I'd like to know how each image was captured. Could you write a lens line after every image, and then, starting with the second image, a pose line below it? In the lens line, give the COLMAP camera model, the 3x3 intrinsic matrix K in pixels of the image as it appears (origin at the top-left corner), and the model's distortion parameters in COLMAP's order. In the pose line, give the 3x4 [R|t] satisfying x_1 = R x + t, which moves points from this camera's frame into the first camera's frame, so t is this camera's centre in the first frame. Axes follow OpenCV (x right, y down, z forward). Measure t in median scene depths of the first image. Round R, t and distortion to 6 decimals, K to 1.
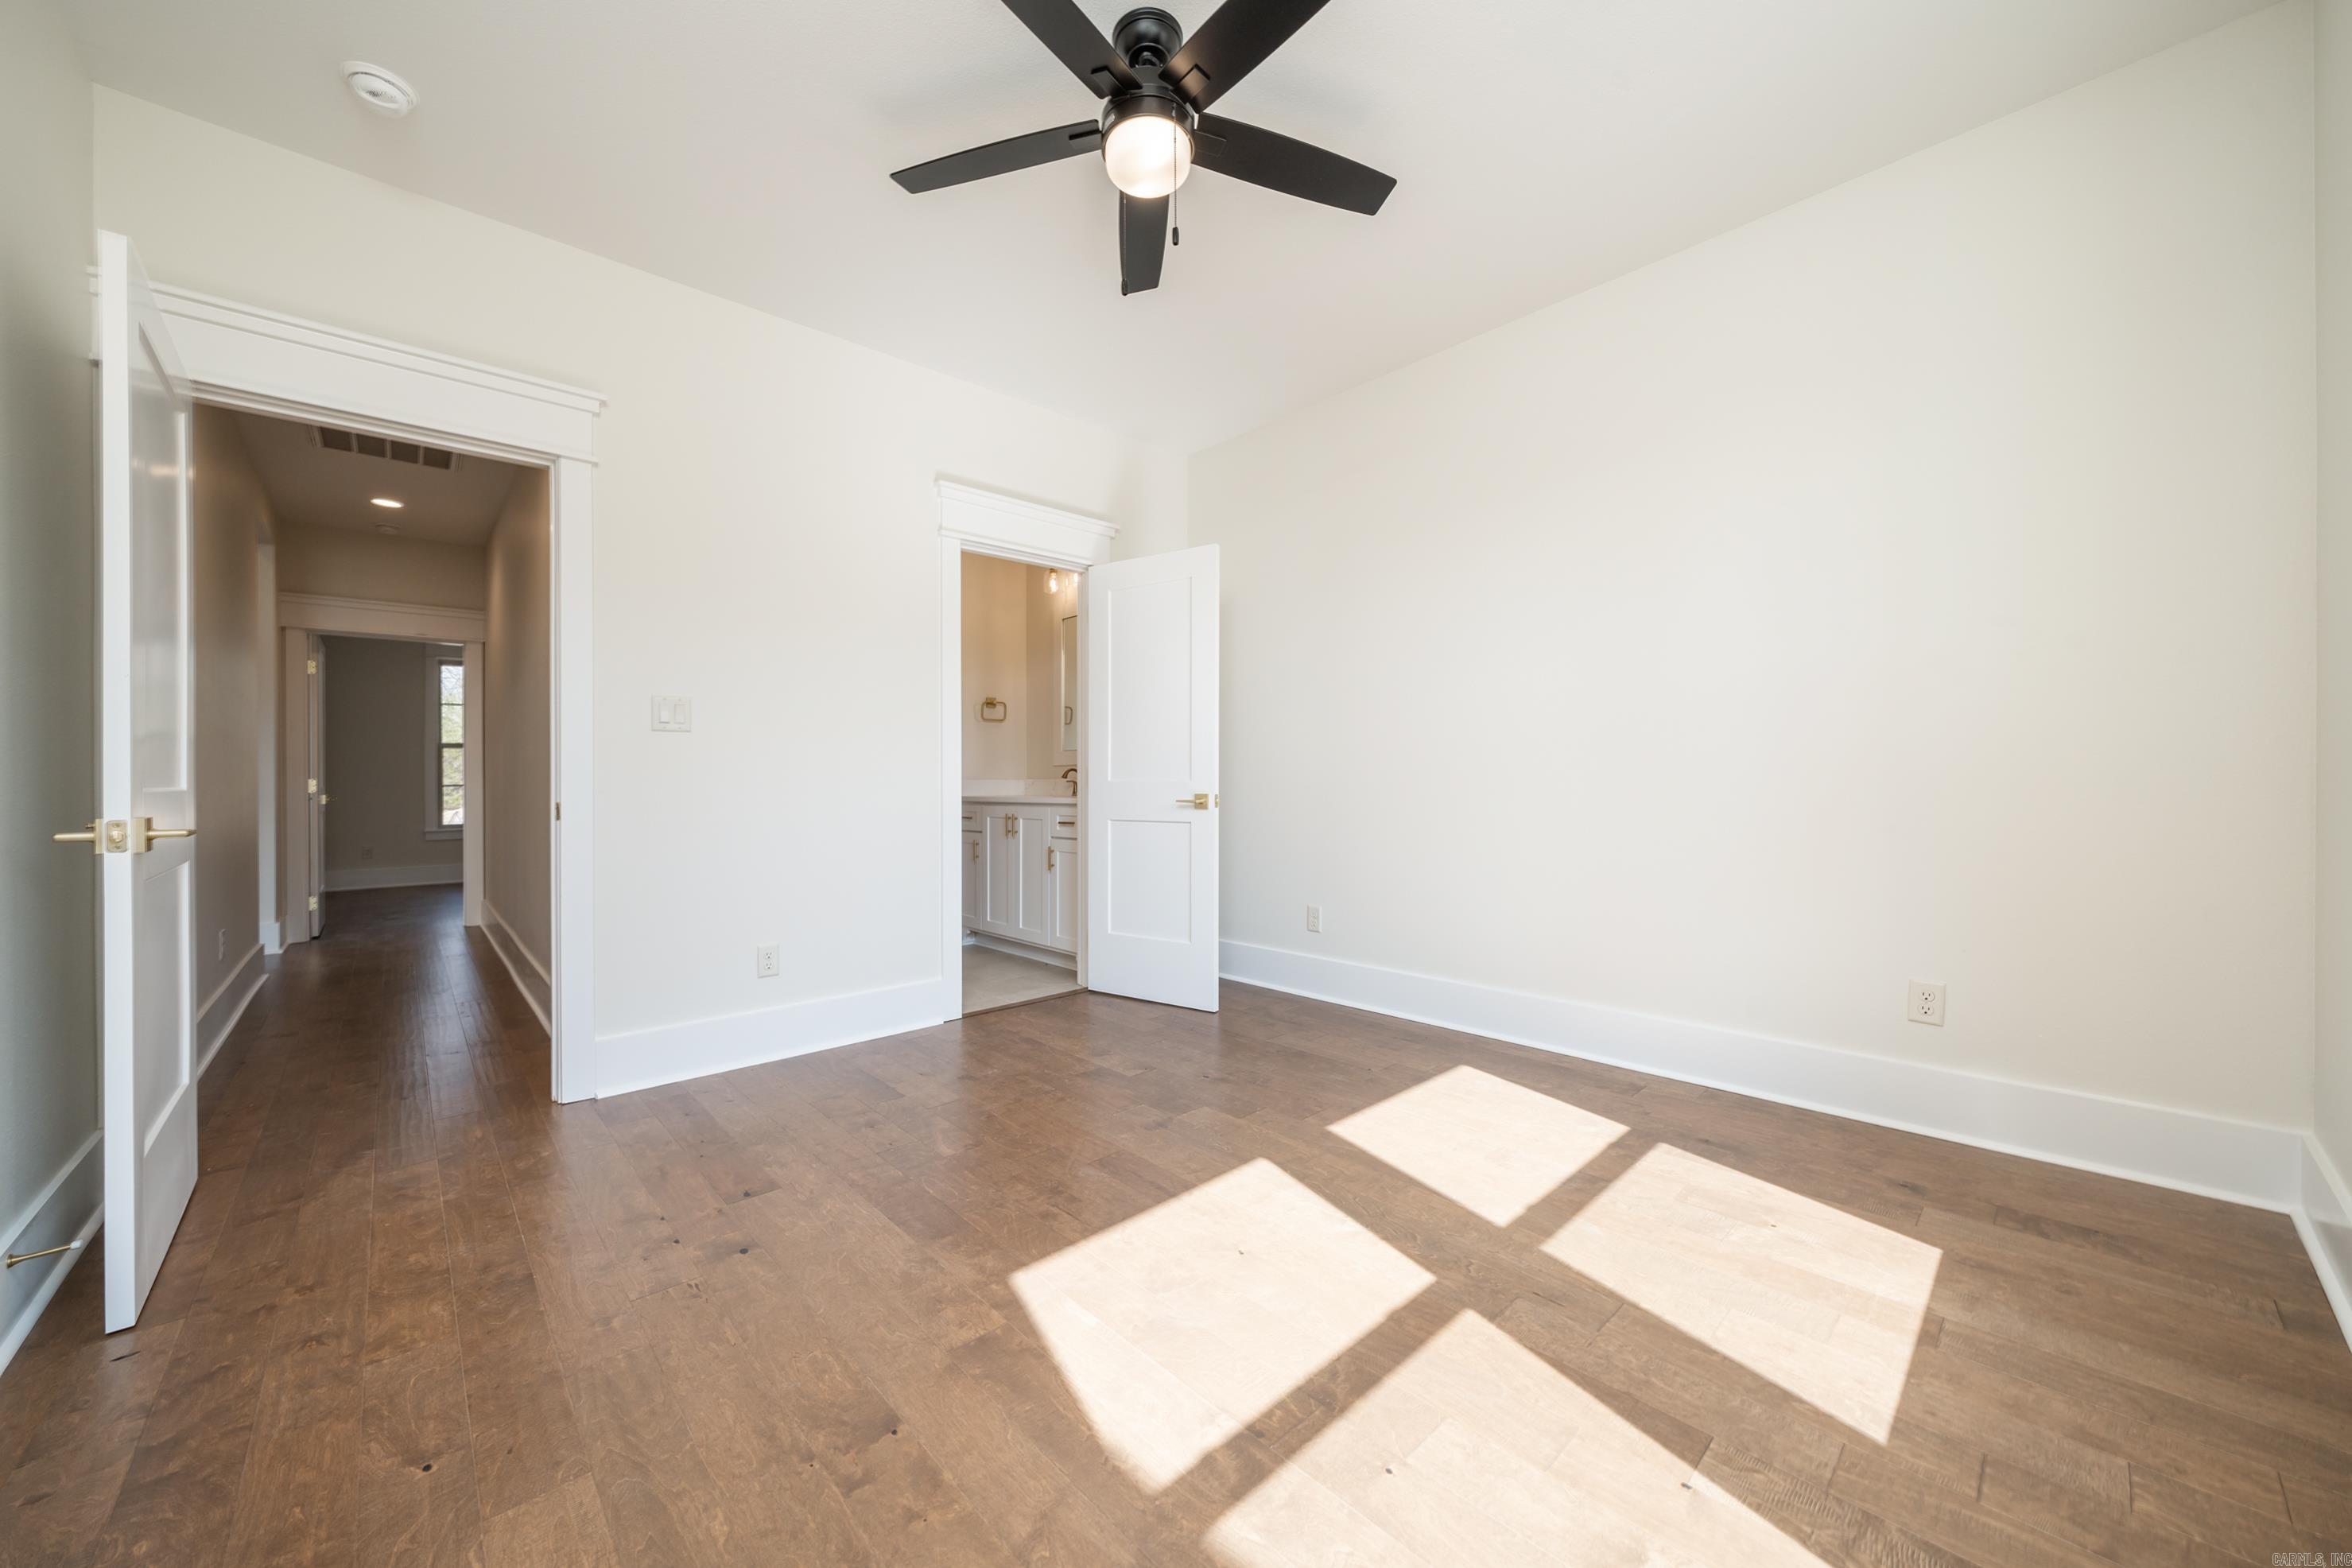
lens RADIAL K [[854.7, 0, 1183.3], [0, 854.7, 773.3], [0, 0, 1]] dist [-0.006602, -0.000002]
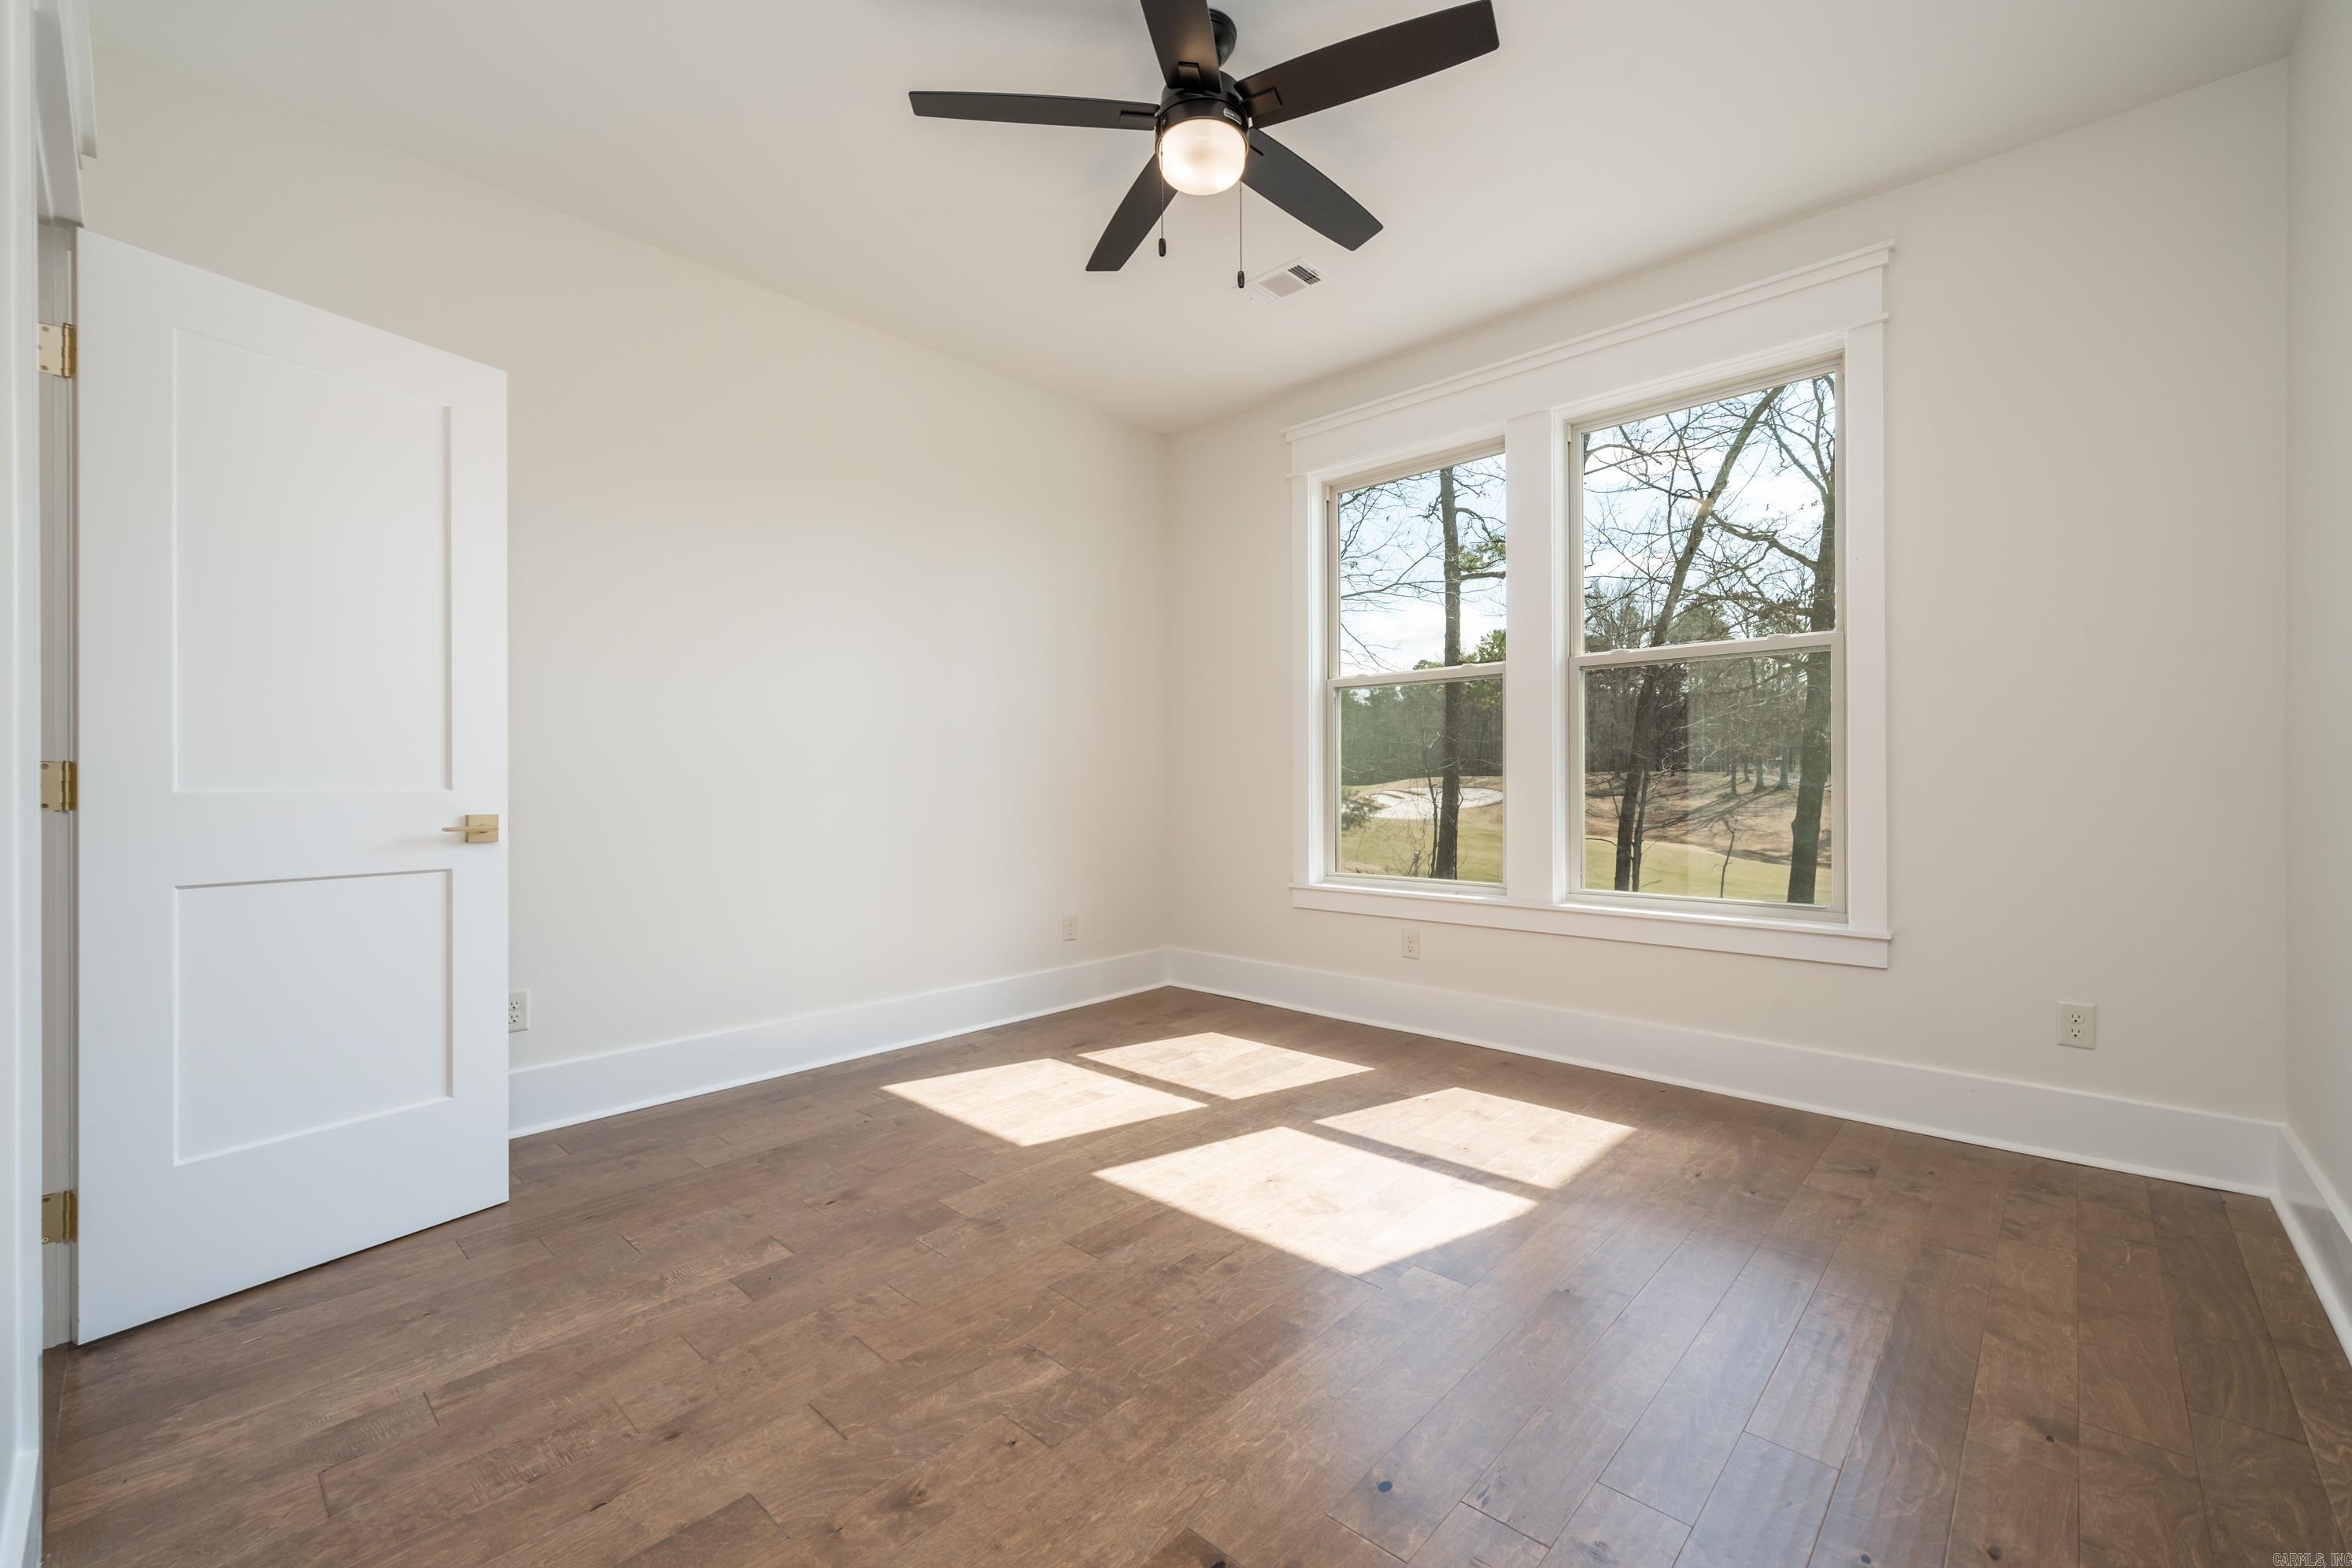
lens RADIAL K [[934.0, 0, 1181.5], [0, 934.0, 791.9], [0, 0, 1]] dist [-0.003872, -0.000350]
pose [[-0.057553, 0.001746, 0.998341, -0.949249], [-0.000432, 0.999998, -0.001774, 0.014833], [-0.998342, -0.000534, -0.057552, 0.924084]]
